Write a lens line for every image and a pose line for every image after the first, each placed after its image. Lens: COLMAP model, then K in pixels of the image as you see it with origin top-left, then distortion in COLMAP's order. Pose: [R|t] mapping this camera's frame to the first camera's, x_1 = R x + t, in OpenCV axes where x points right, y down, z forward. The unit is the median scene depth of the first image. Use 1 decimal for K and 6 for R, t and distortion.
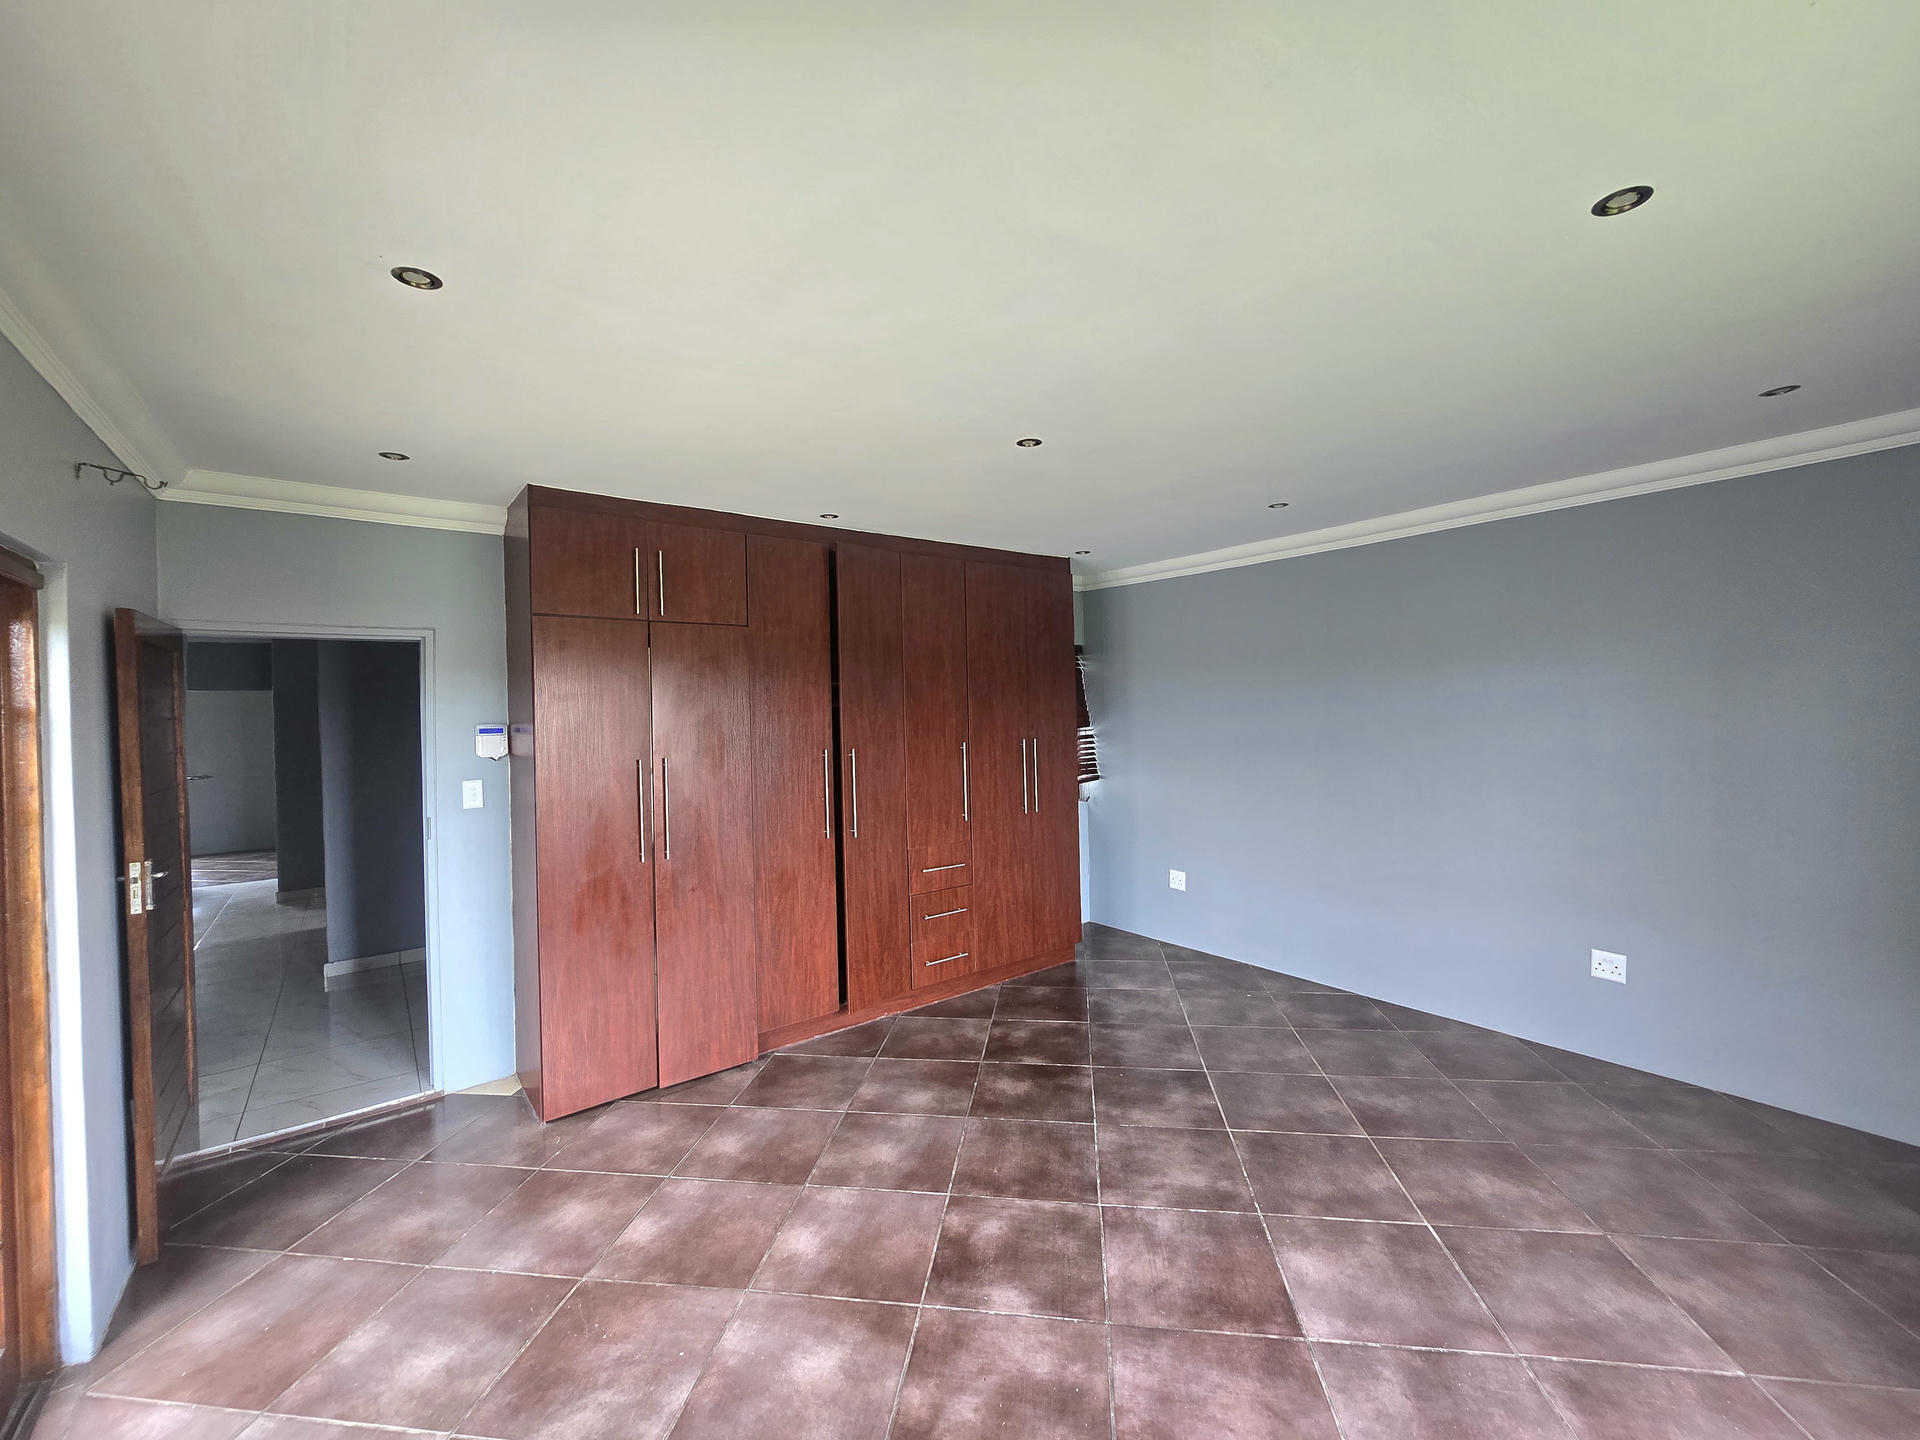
lens RADIAL K [[781.4, 0, 974.2], [0, 781.4, 713.5], [0, 0, 1]] dist [-0.004462, 0.000254]
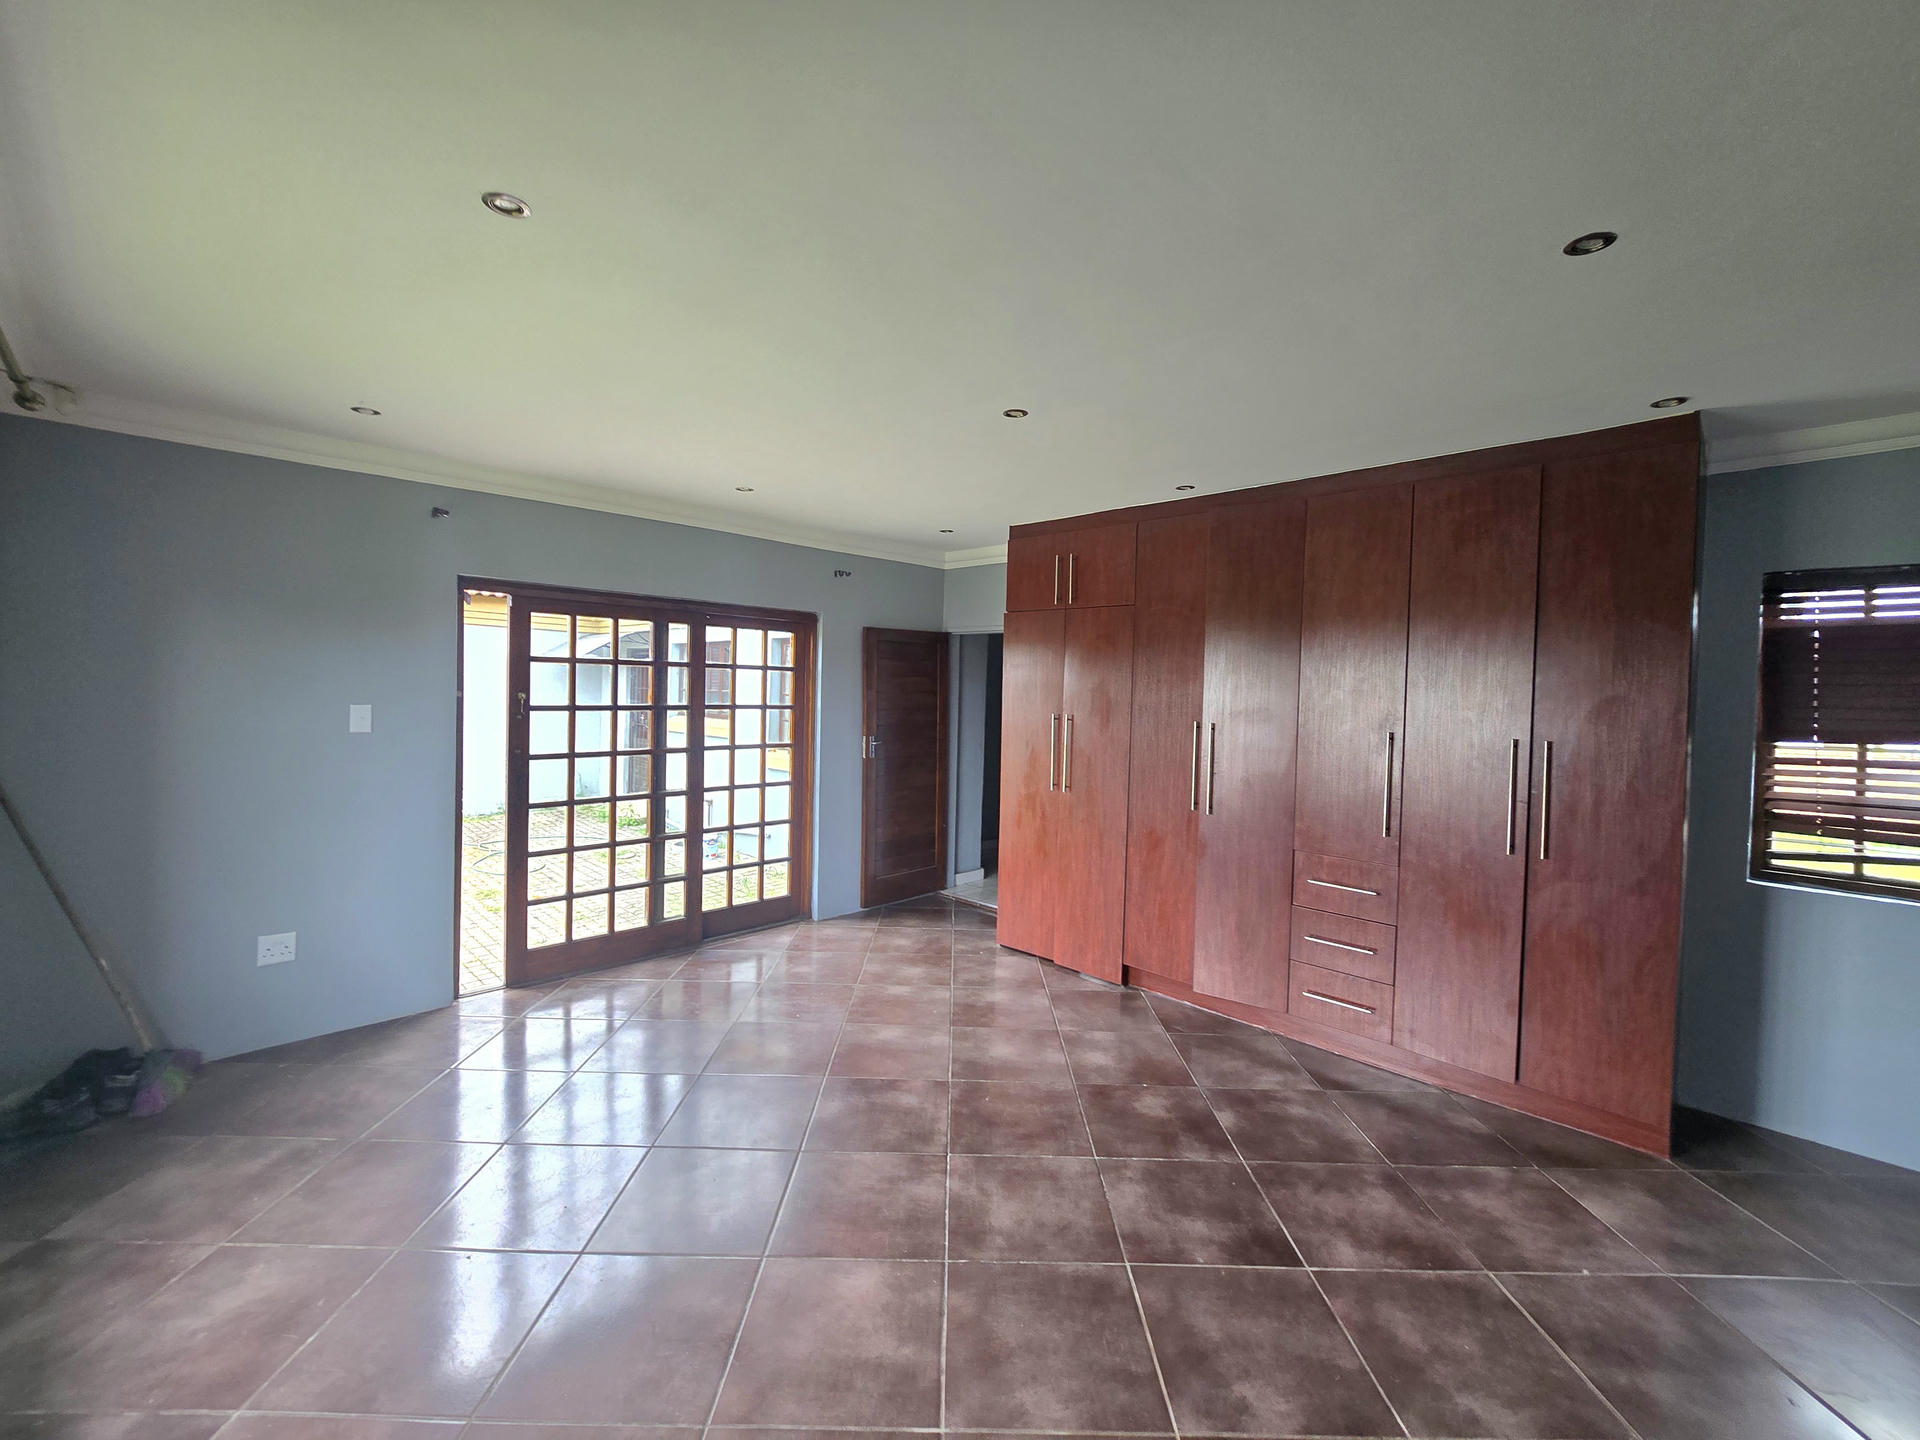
lens RADIAL K [[785.8, 0, 954.9], [0, 785.8, 705.8], [0, 0, 1]] dist [-0.007436, 0.000536]
pose [[0.141498, 0.050338, -0.988658, 0.911215], [-0.040427, 0.998167, 0.045036, -0.008060], [0.989113, 0.033596, 0.143274, 0.659913]]
